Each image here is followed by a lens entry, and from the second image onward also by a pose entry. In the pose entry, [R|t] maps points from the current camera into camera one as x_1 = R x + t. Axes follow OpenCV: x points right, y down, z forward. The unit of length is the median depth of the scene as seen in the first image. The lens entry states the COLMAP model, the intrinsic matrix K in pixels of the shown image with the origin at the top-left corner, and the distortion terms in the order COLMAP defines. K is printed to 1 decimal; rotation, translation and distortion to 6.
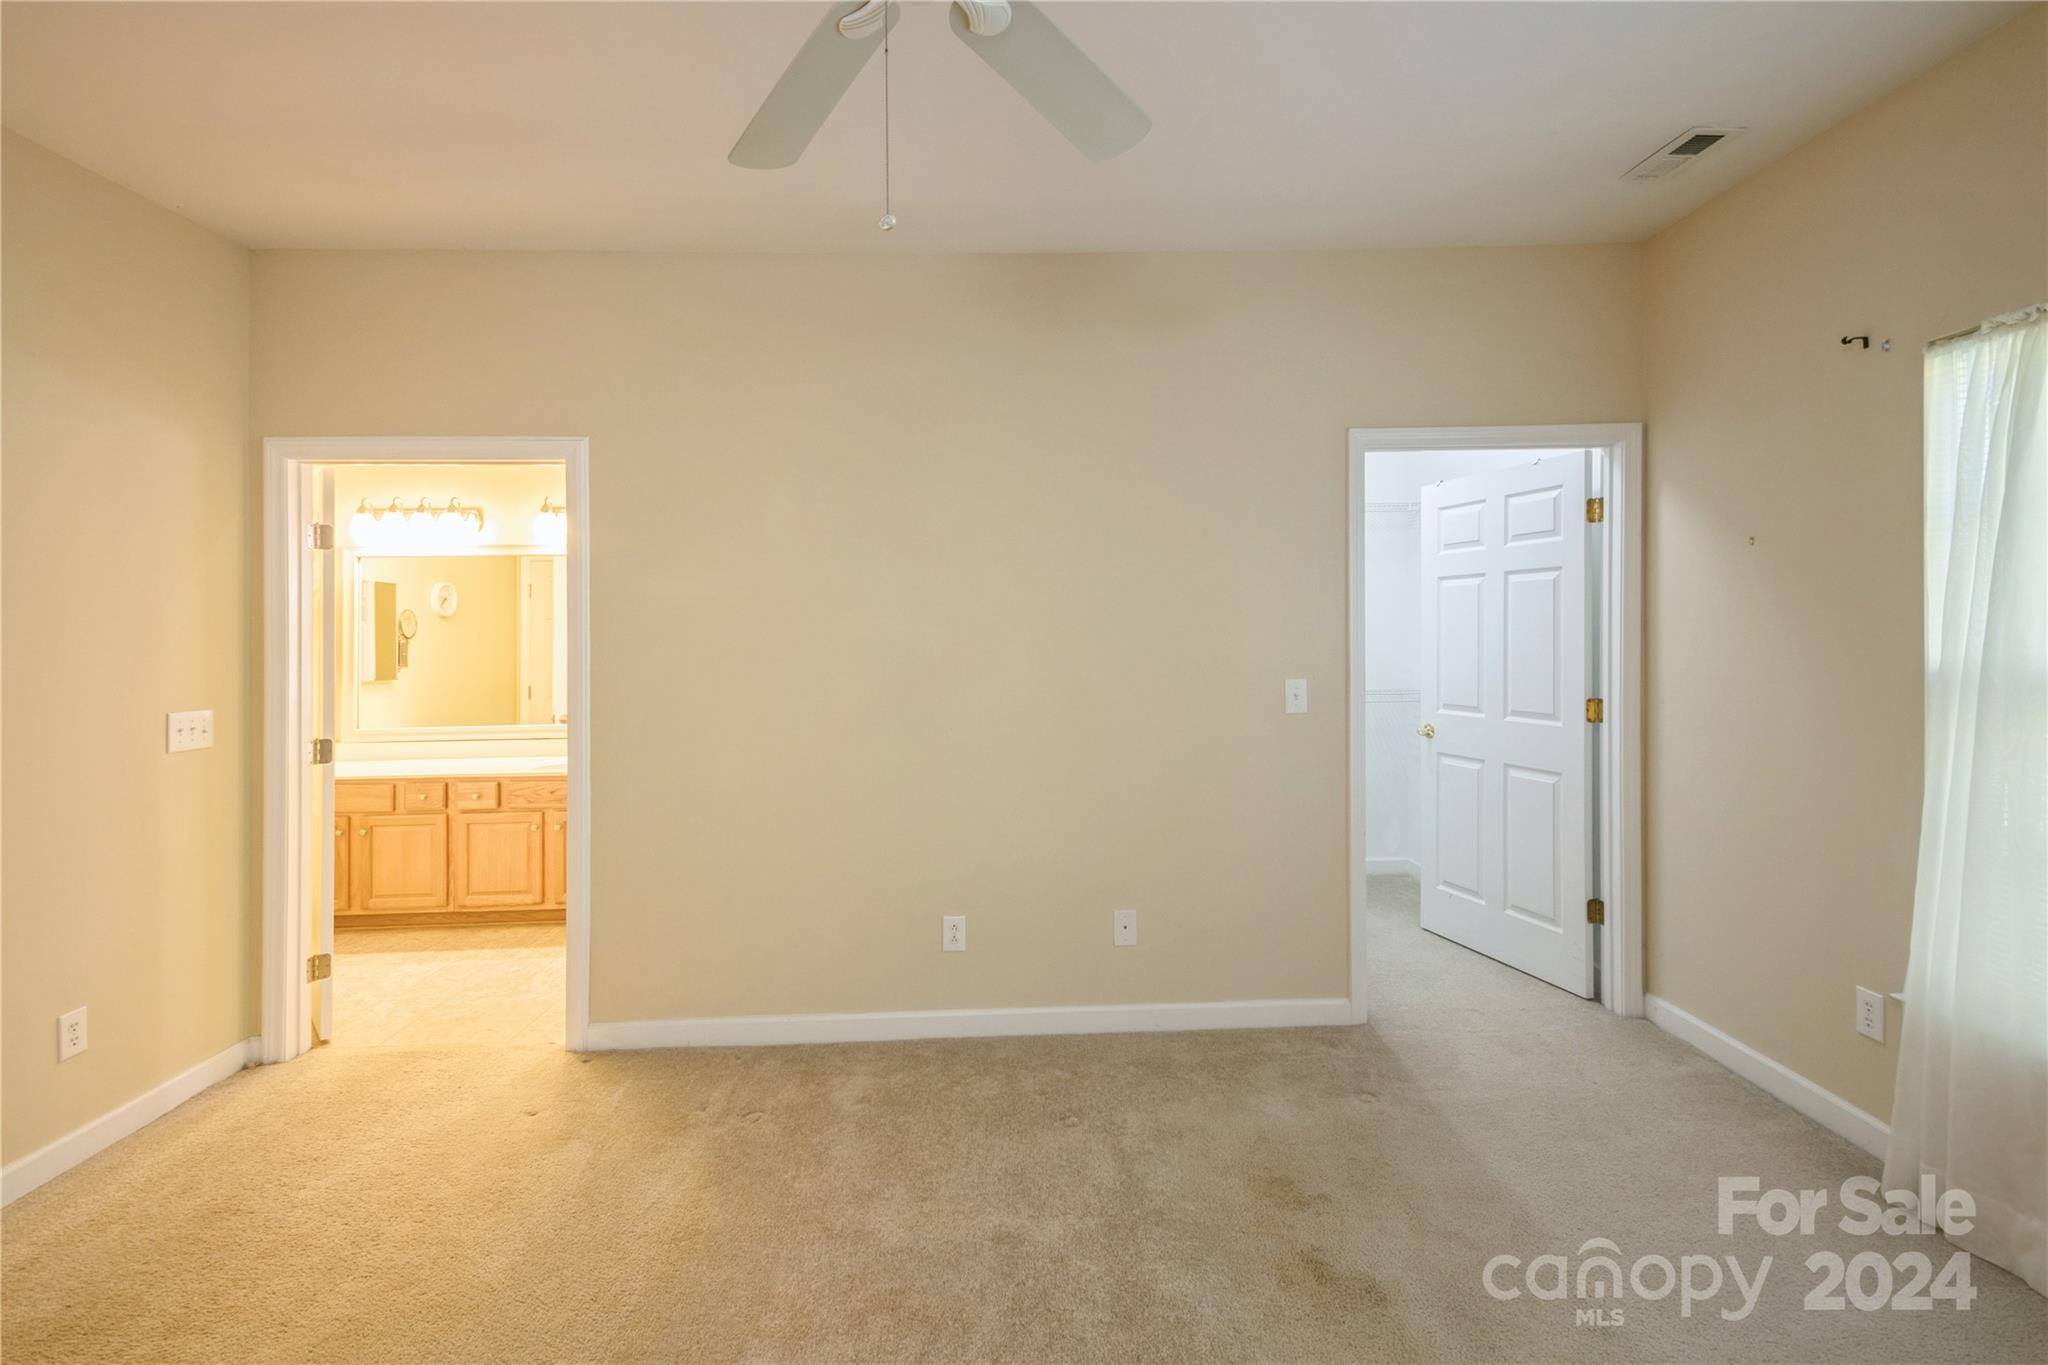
lens RADIAL K [[944.5, 0, 1026.1], [0, 944.5, 661.2], [0, 0, 1]] dist [0.016110, -0.003242]
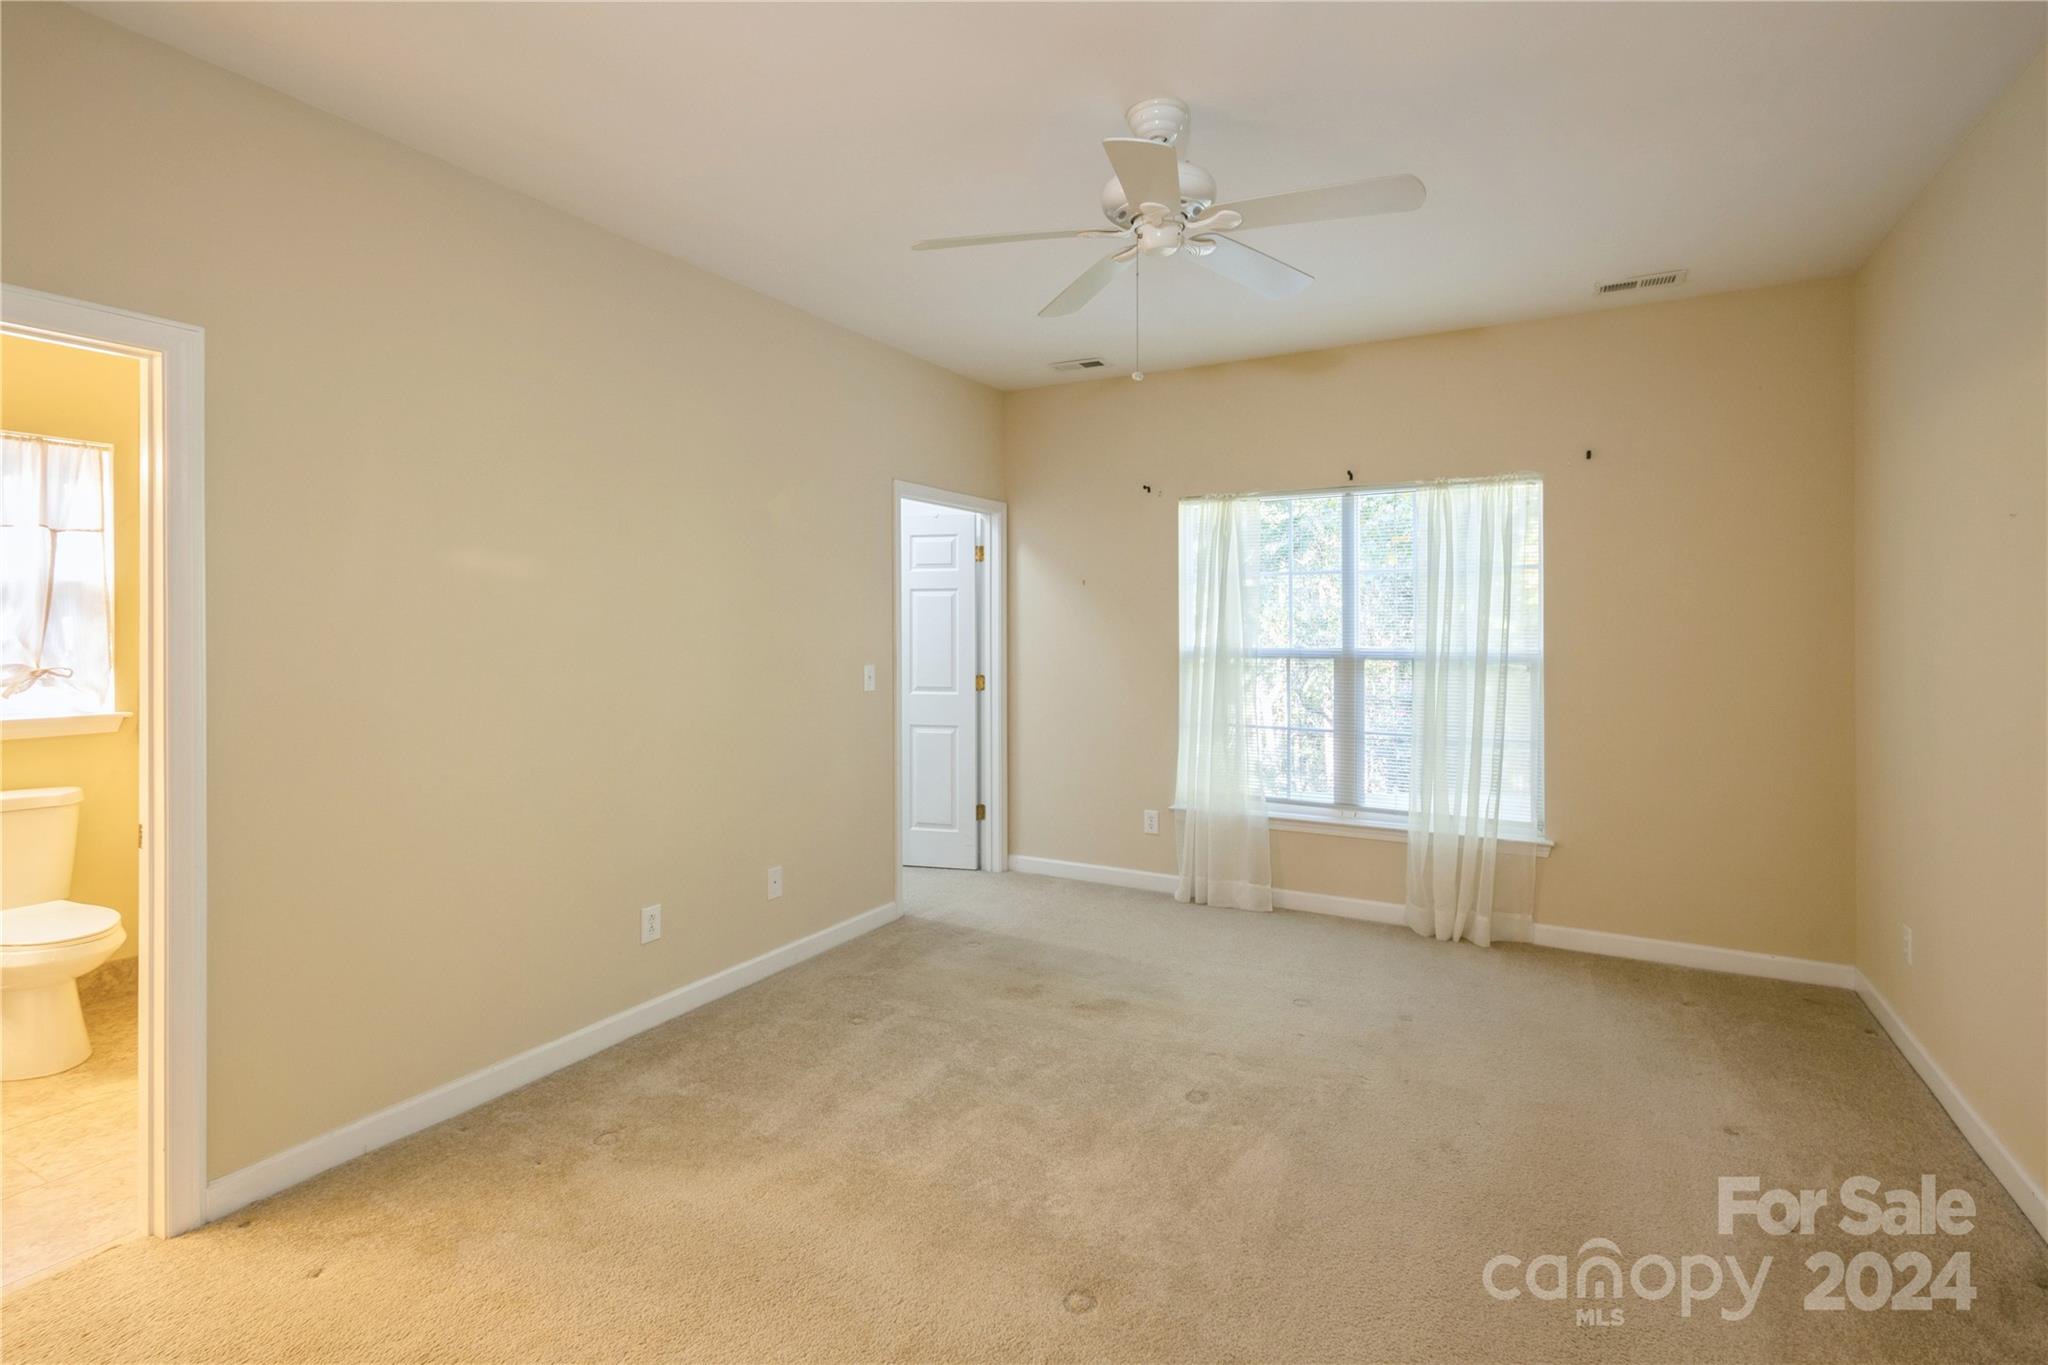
lens RADIAL K [[944.5, 0, 1033.5], [0, 944.5, 668.2], [0, 0, 1]] dist [0.016110, -0.003242]
pose [[0.524247, -0.020068, 0.851329, -0.729542], [0.018363, 0.999756, 0.012259, 0.011828], [-0.851368, 0.009206, 0.524488, 0.125681]]
